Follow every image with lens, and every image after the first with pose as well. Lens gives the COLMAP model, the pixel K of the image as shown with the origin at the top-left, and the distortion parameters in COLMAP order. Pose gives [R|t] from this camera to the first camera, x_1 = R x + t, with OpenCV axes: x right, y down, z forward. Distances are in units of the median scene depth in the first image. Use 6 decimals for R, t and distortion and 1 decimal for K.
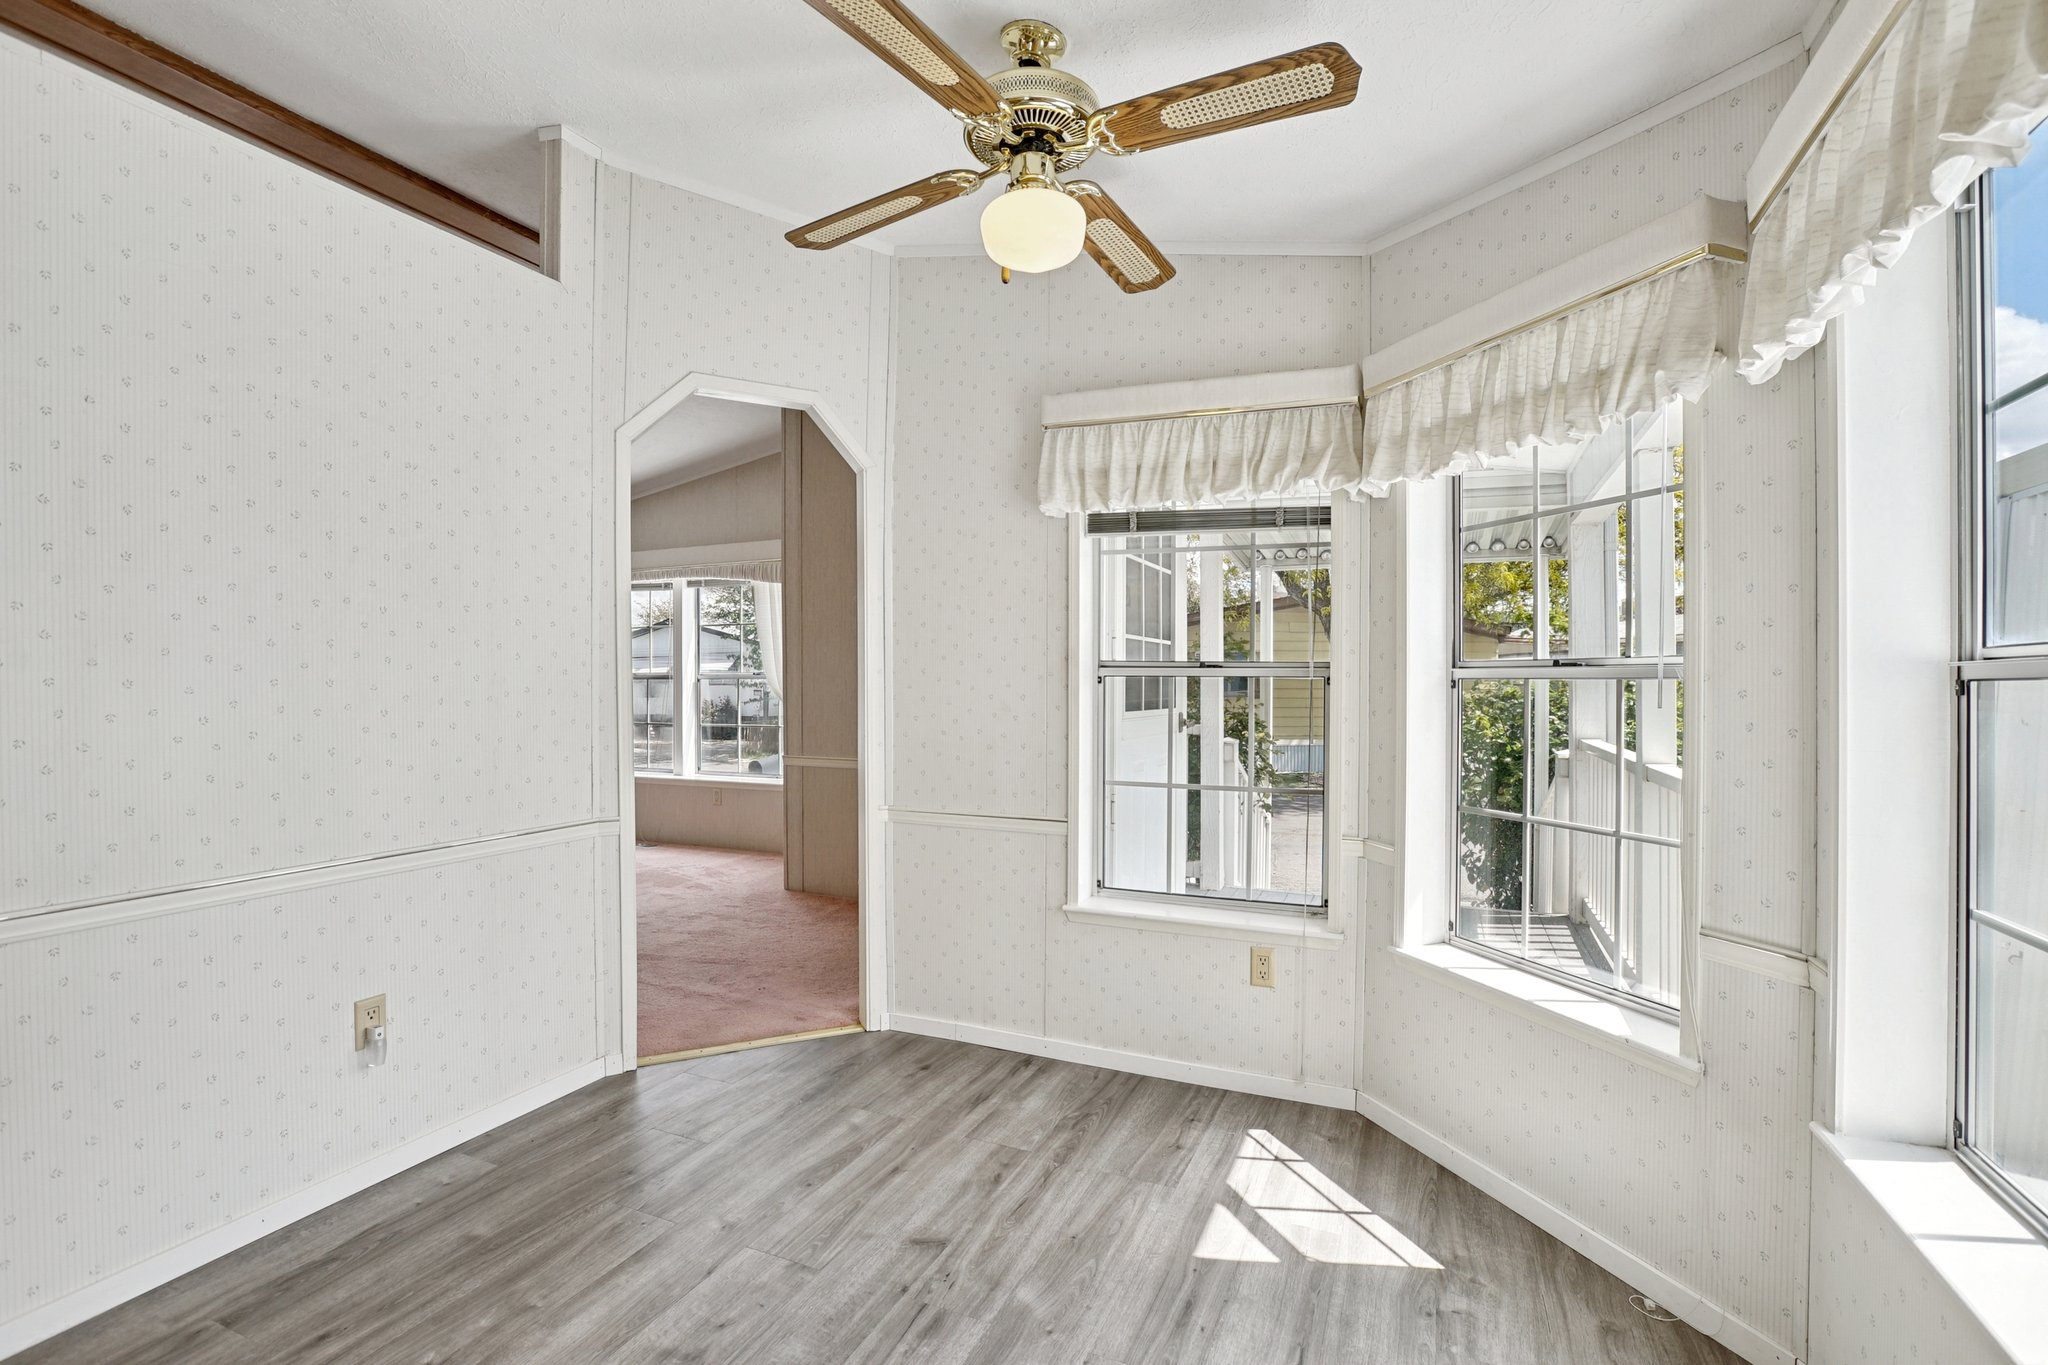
lens RADIAL K [[954.2, 0, 1047.9], [0, 954.2, 688.5], [0, 0, 1]] dist [-0.054293, 0.019532]
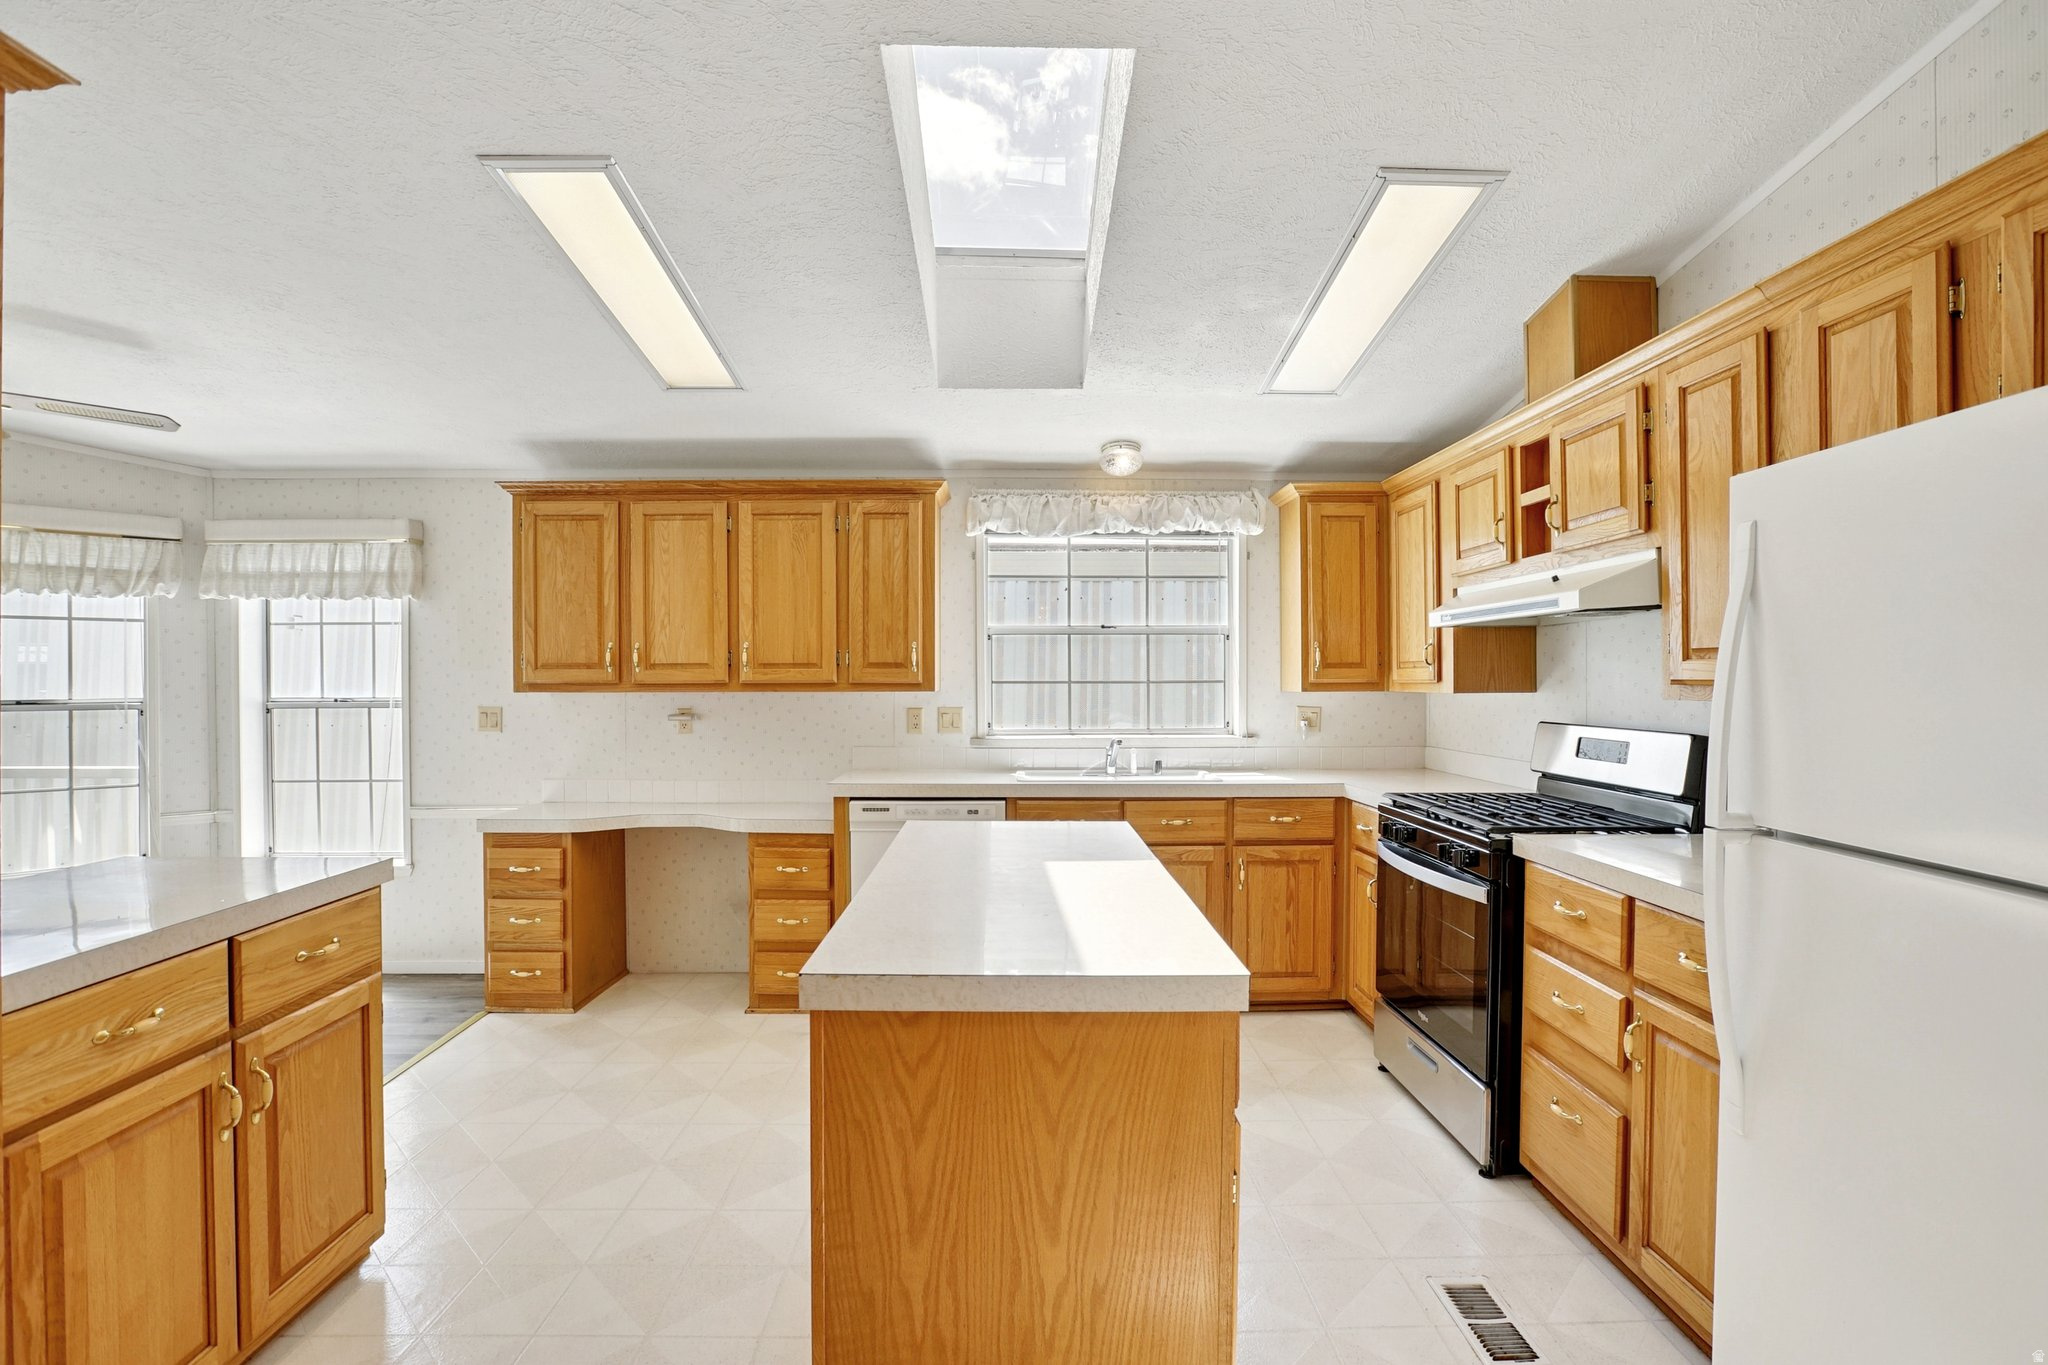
lens RADIAL K [[954.2, 0, 1034.2], [0, 954.2, 685.2], [0, 0, 1]] dist [-0.054293, 0.019532]
pose [[-0.414048, -0.013386, 0.910157, -1.612443], [0.004113, 0.999854, 0.016577, -0.069419], [-0.910246, 0.010607, -0.413932, -0.055599]]
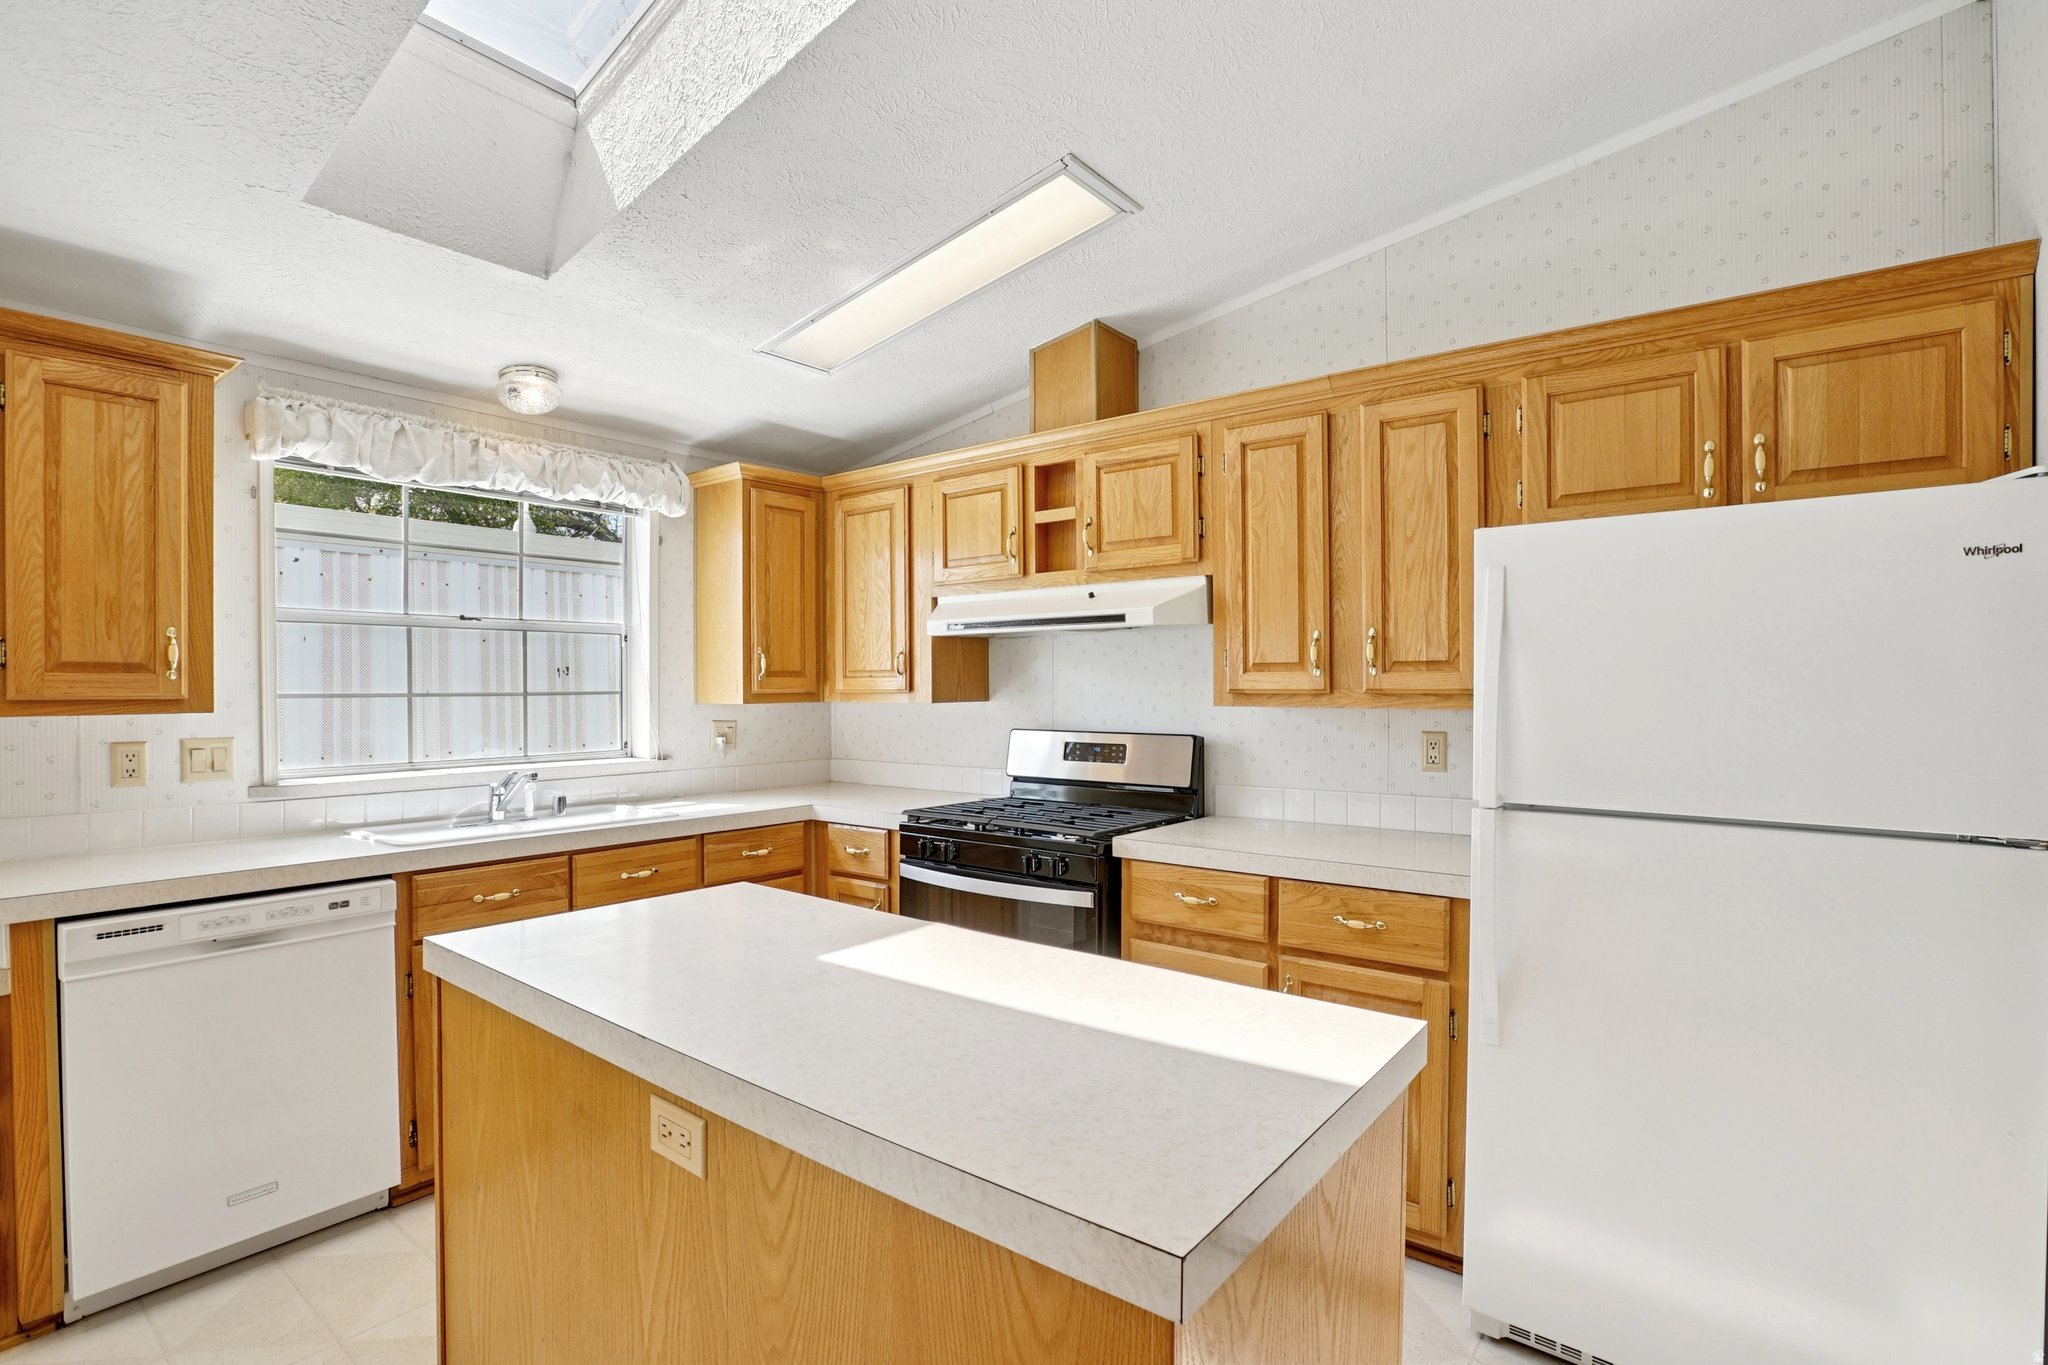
lens RADIAL K [[954.2, 0, 1047.0], [0, 954.2, 688.4], [0, 0, 1]] dist [-0.054293, 0.019532]
pose [[-0.968483, -0.005656, 0.249014, -1.129650], [-0.002698, 0.999922, 0.012218, -0.070413], [-0.249063, 0.011161, -0.968423, 0.107765]]
